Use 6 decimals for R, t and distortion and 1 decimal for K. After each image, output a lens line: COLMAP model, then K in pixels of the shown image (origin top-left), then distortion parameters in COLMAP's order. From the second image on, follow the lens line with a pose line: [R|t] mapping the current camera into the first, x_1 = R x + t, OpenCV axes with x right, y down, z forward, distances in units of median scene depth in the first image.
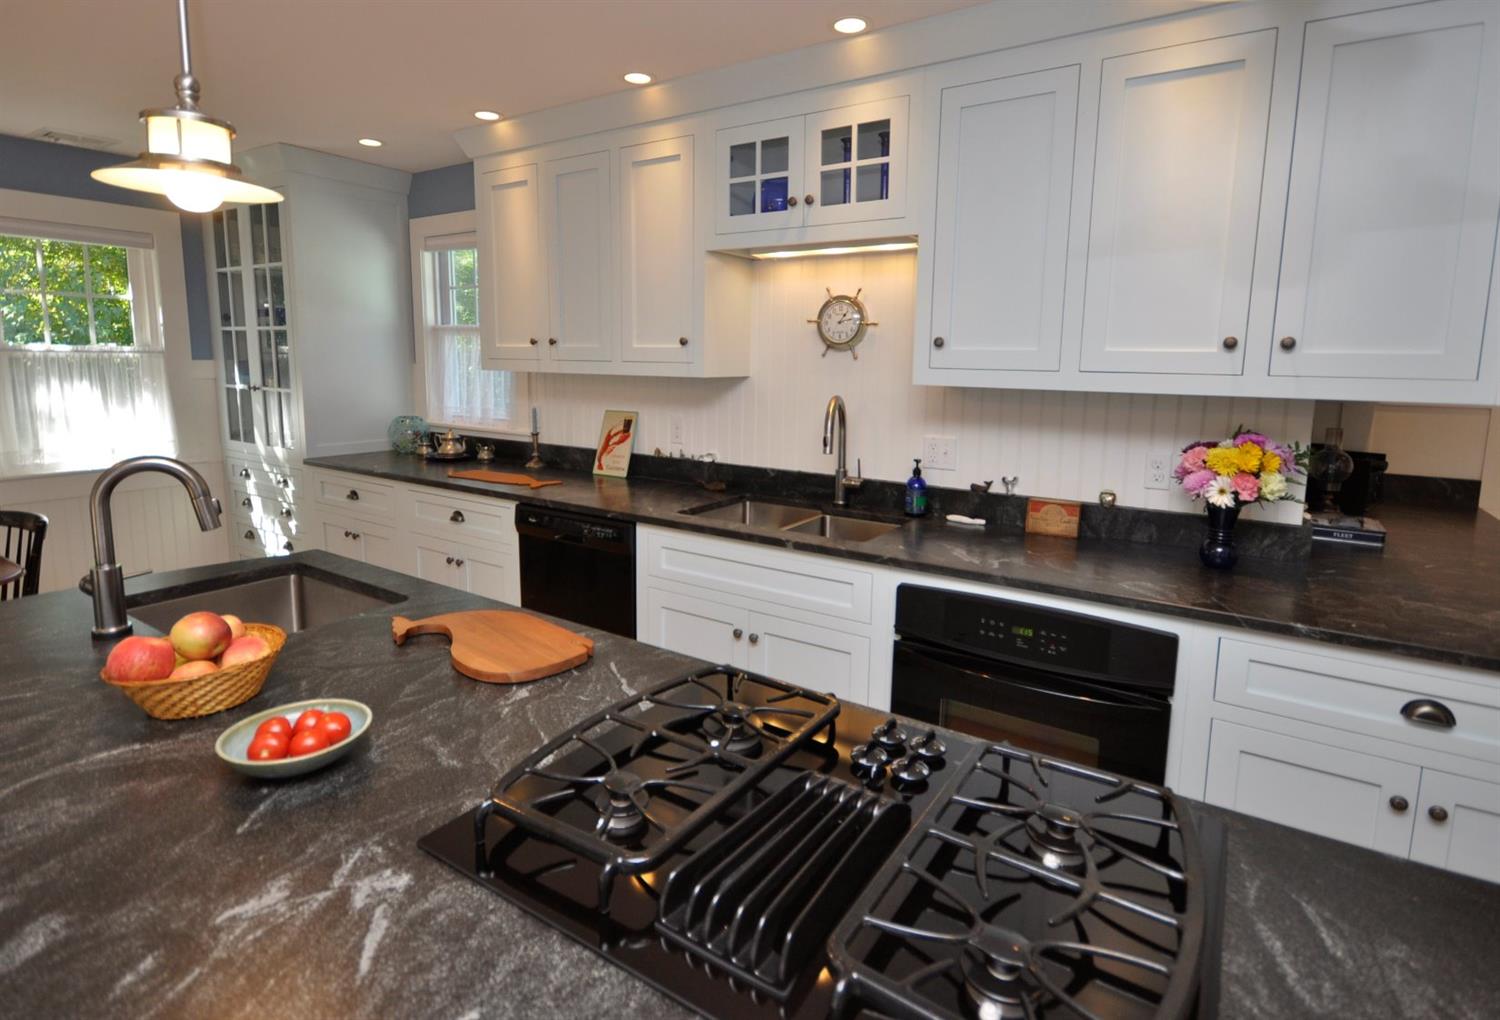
lens RADIAL K [[756.8, 0, 757.5], [0, 756.8, 460.5], [0, 0, 1]] dist [0.002908, 0.000690]
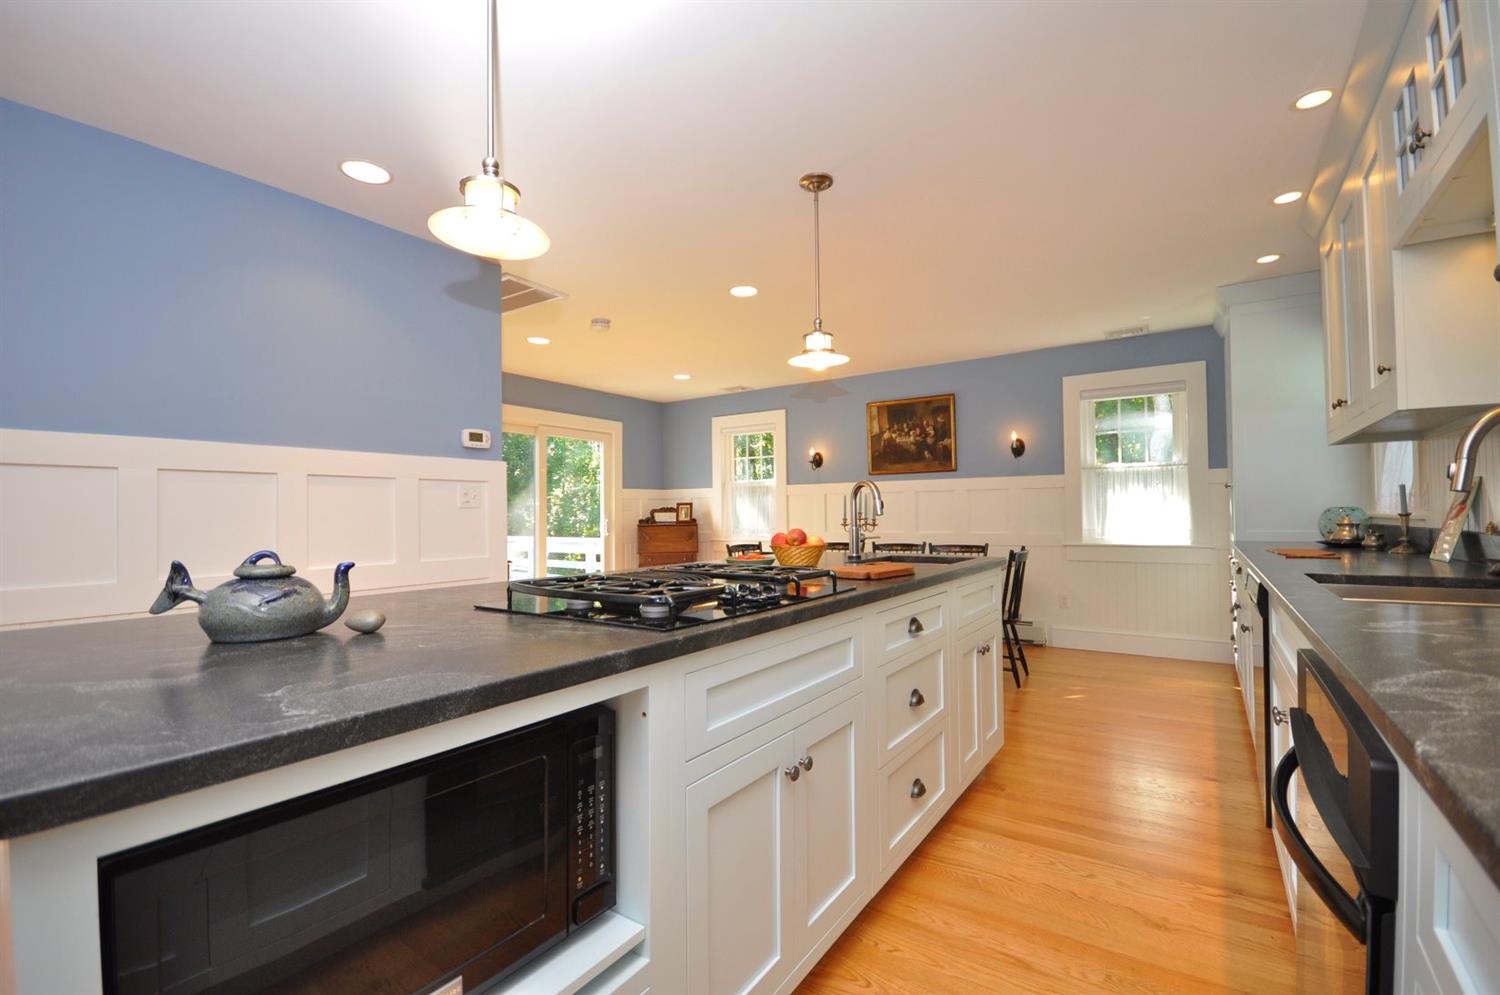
lens RADIAL K [[655.0, 0, 743.9], [0, 655.0, 504.1], [0, 0, 1]] dist [-0.005057, -0.000043]
pose [[-0.036845, -0.031637, -0.998820, 0.649799], [-0.122000, 0.992165, -0.026926, 0.088811], [0.991846, 0.120864, -0.040416, 0.414744]]
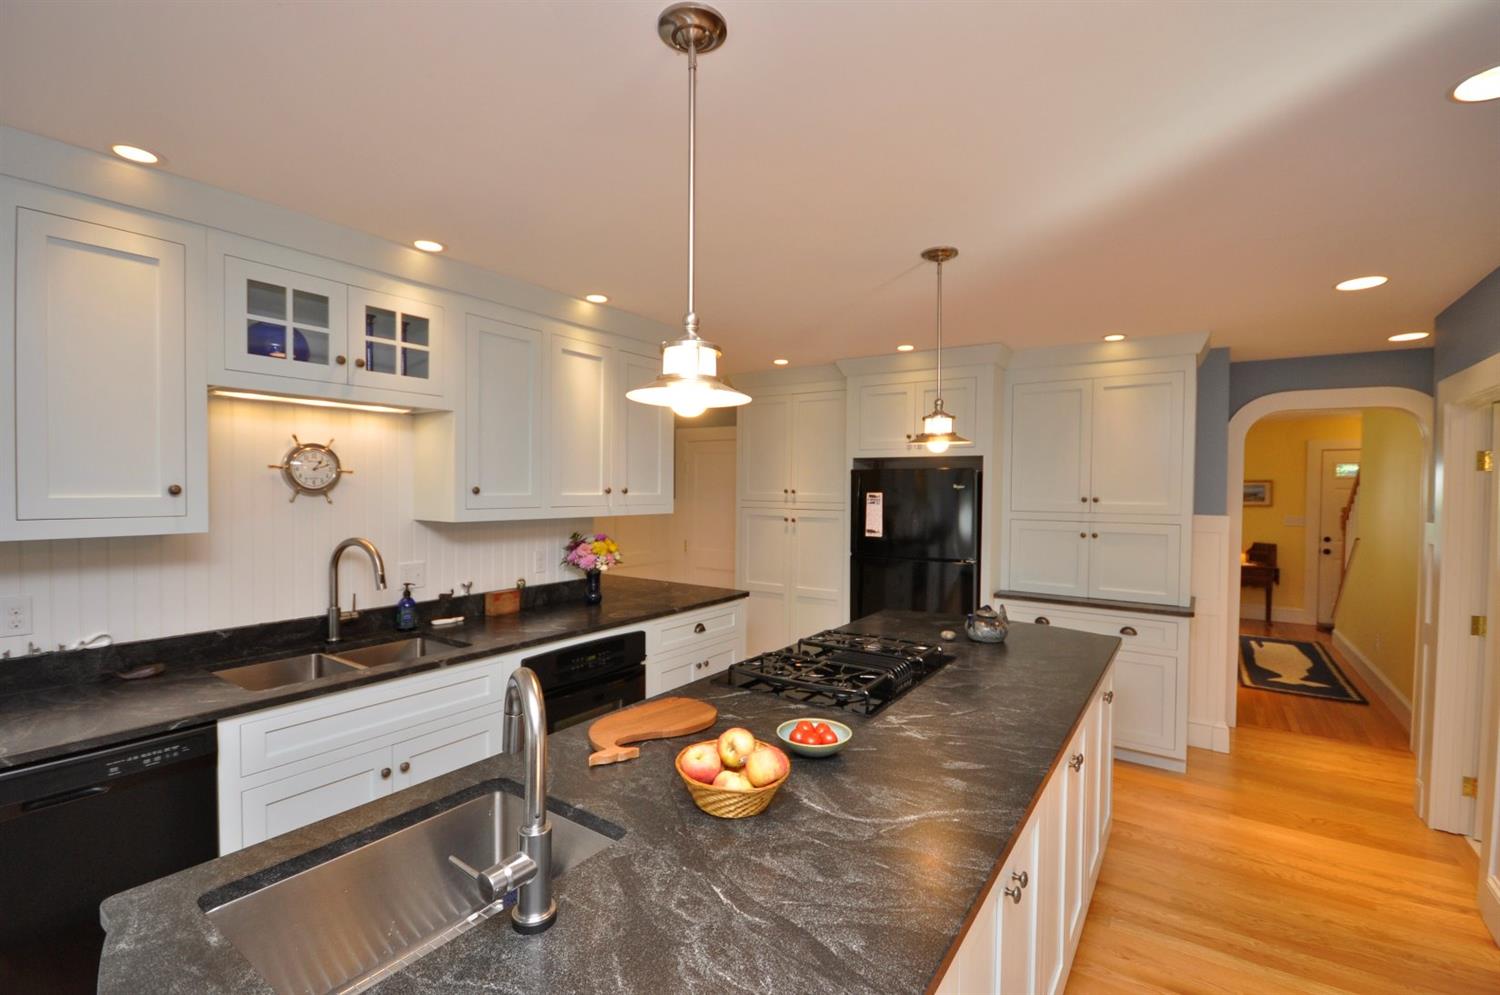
lens RADIAL K [[655.0, 0, 743.9], [0, 655.0, 504.1], [0, 0, 1]] dist [-0.005057, -0.000043]
pose [[0.034494, -0.041067, 0.998561, -0.825662], [0.126579, 0.991289, 0.036396, -0.098461], [-0.991357, 0.125142, 0.039392, 0.409342]]
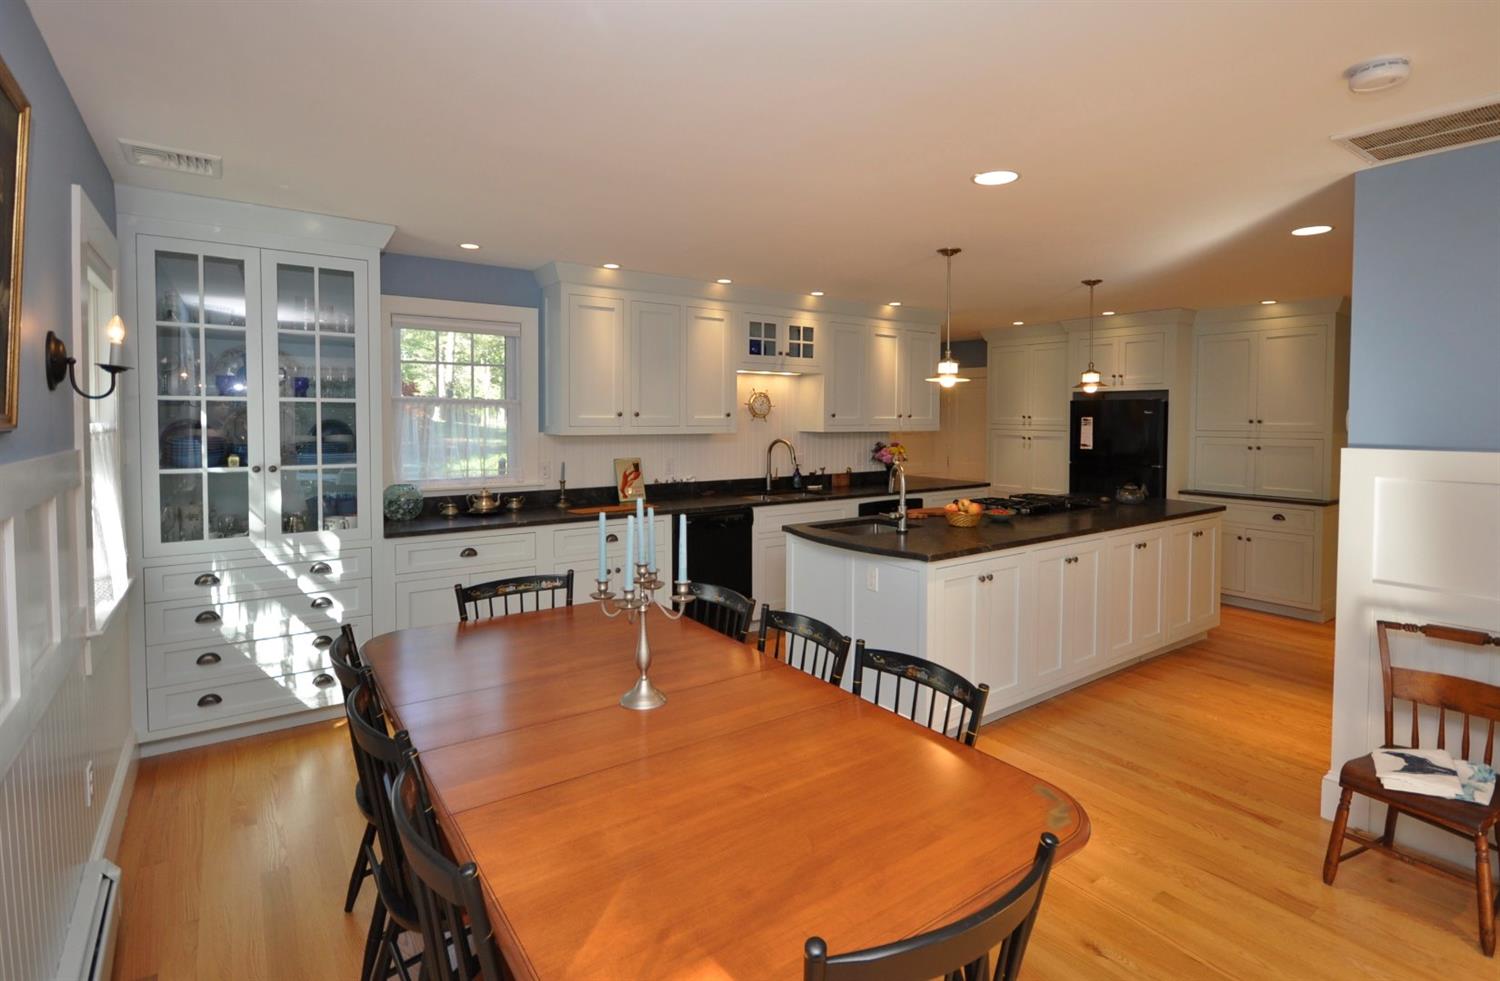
lens RADIAL K [[731.4, 0, 784.1], [0, 731.4, 440.2], [0, 0, 1]] dist [0.001087, 0.000304]
pose [[0.338178, -0.044592, 0.940025, -1.922616], [0.127737, 0.991808, 0.001095, -0.083467], [-0.932373, 0.119705, 0.341103, 0.268159]]
